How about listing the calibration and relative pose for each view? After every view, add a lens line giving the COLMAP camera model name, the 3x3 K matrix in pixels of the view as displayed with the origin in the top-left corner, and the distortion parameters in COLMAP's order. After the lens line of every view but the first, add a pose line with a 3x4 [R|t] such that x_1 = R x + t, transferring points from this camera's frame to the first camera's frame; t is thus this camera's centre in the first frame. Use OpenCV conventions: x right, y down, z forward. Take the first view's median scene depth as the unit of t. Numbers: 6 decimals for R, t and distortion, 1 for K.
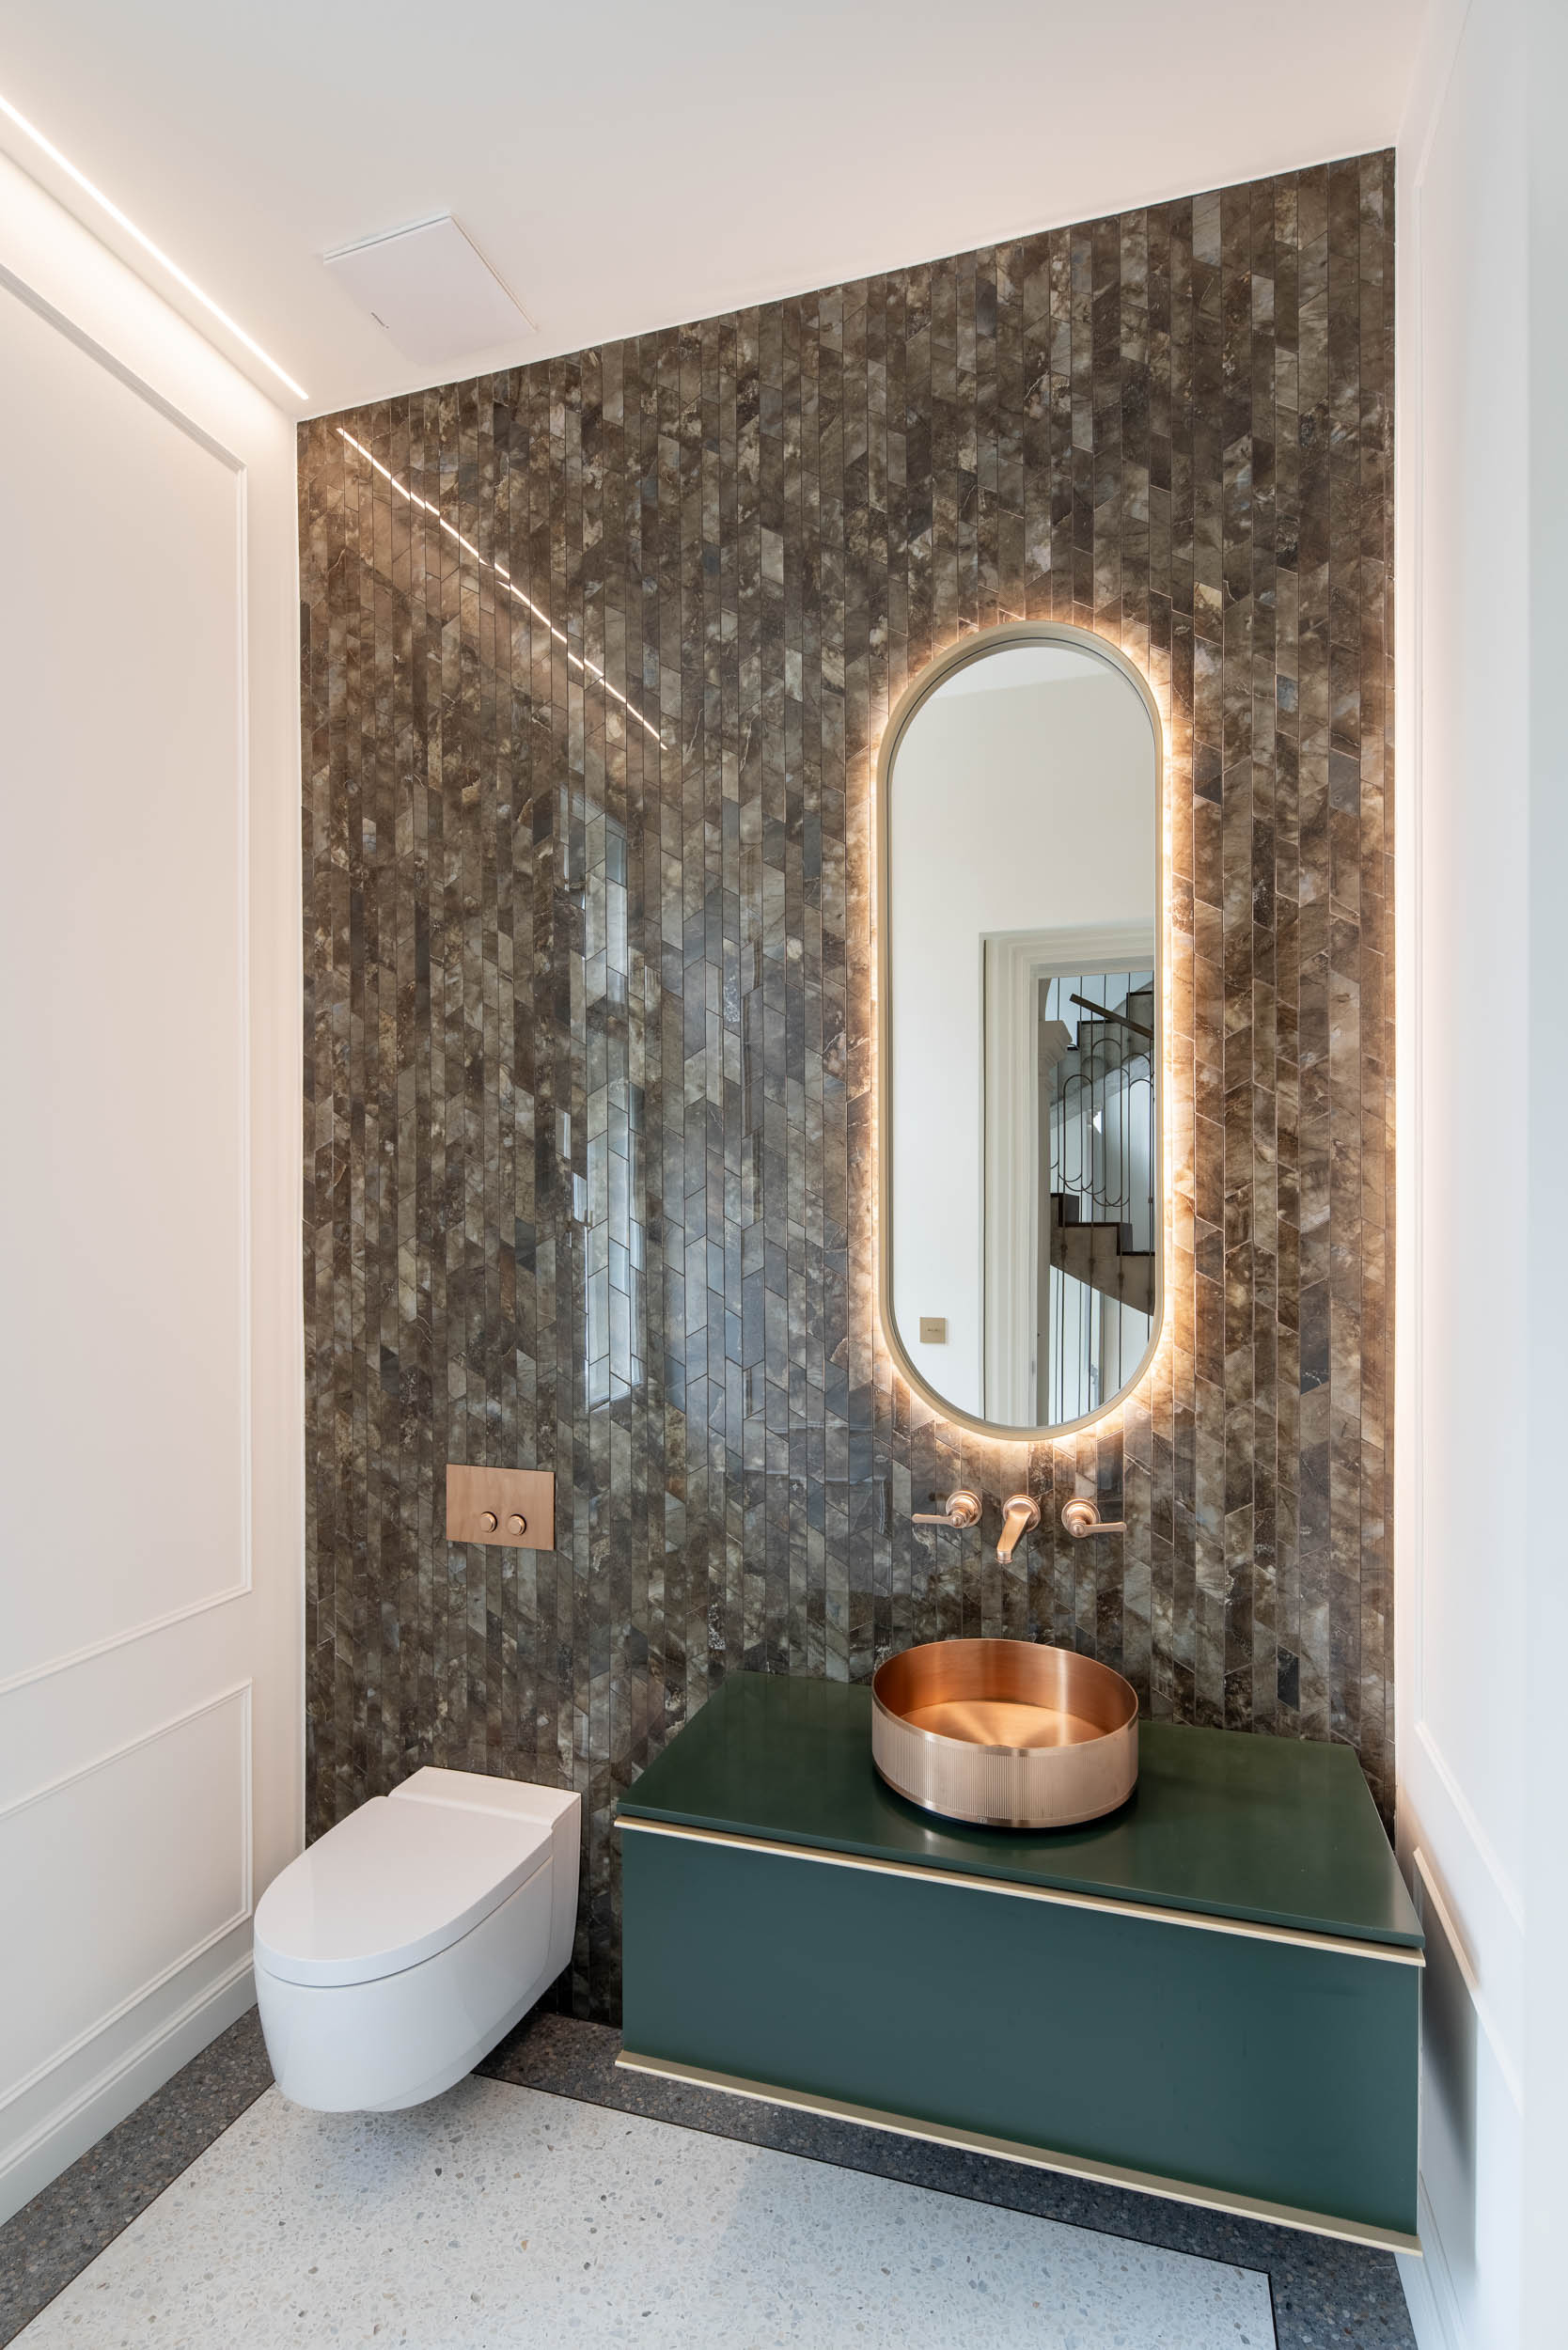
lens RADIAL K [[1148.9, 0, 775.8], [0, 1148.9, 1214.1], [0, 0, 1]] dist [0.003747, -0.000569]
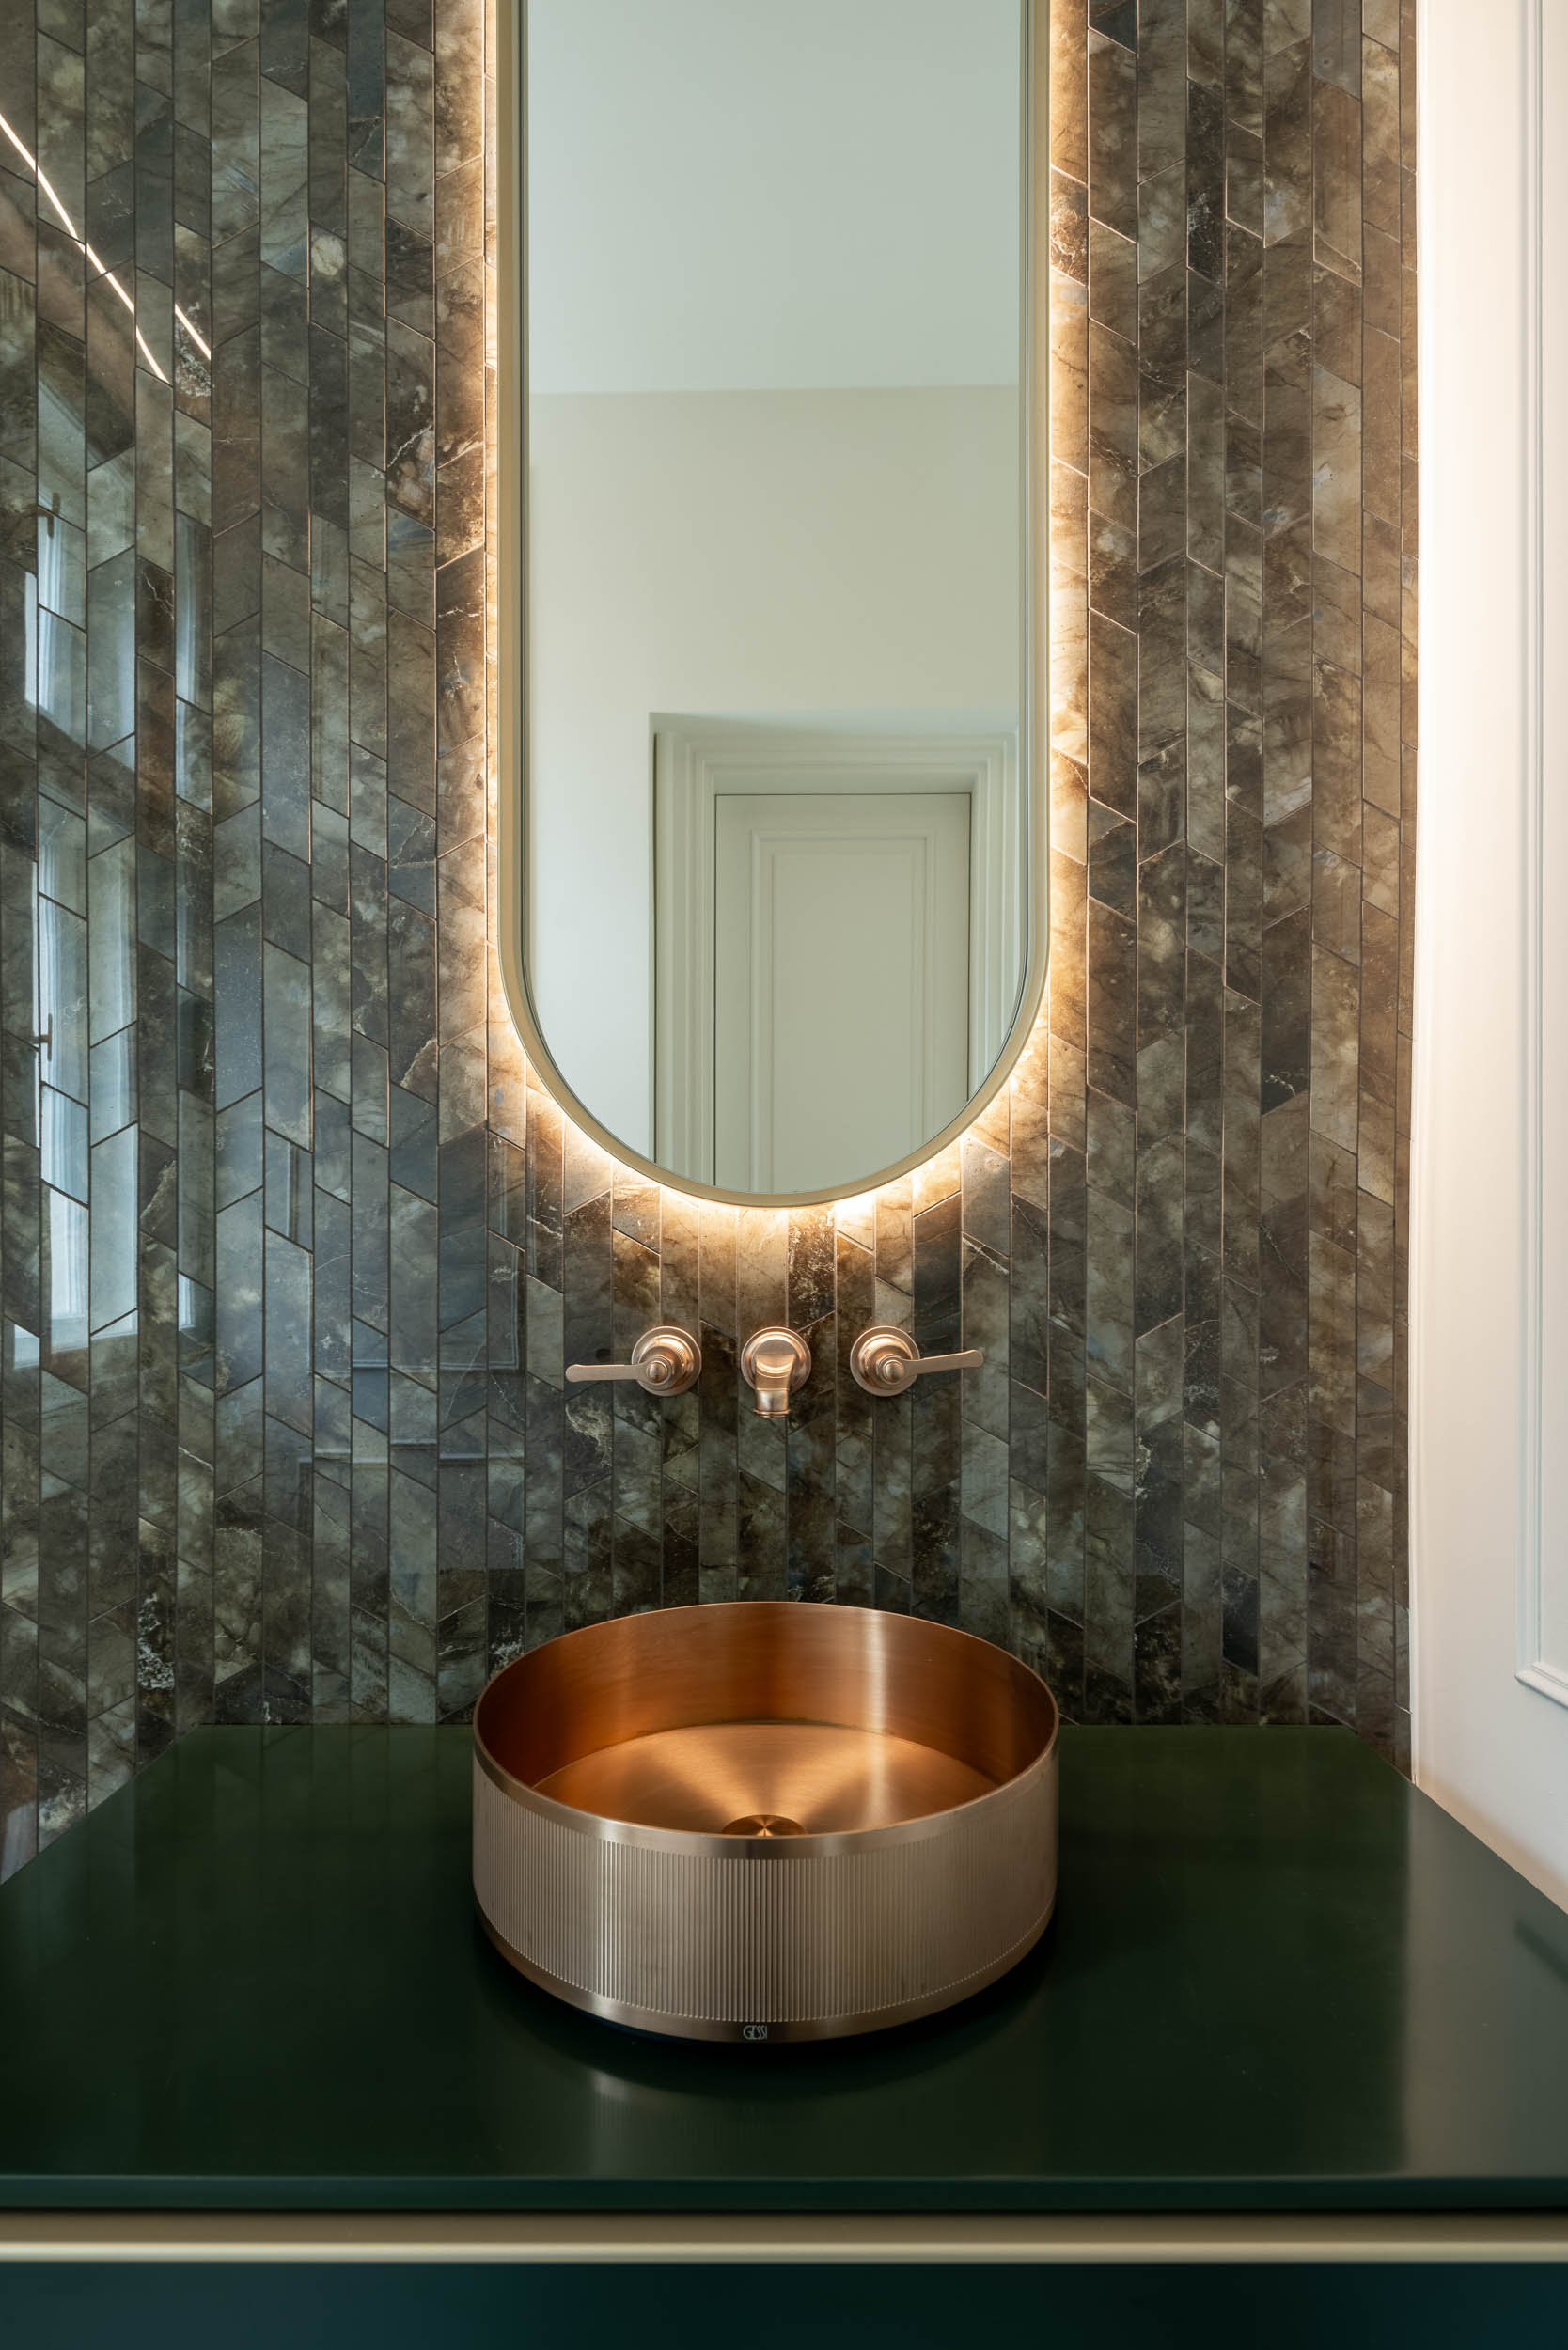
lens RADIAL K [[1168.2, 0, 784.0], [0, 1168.2, 1175.0], [0, 0, 1]] dist [0.004029, -0.001332]
pose [[0.953144, 0.002843, 0.302504, 0.056246], [-0.003521, 0.999992, 0.001695, 0.176863], [-0.302497, -0.002680, 0.953147, 0.496843]]
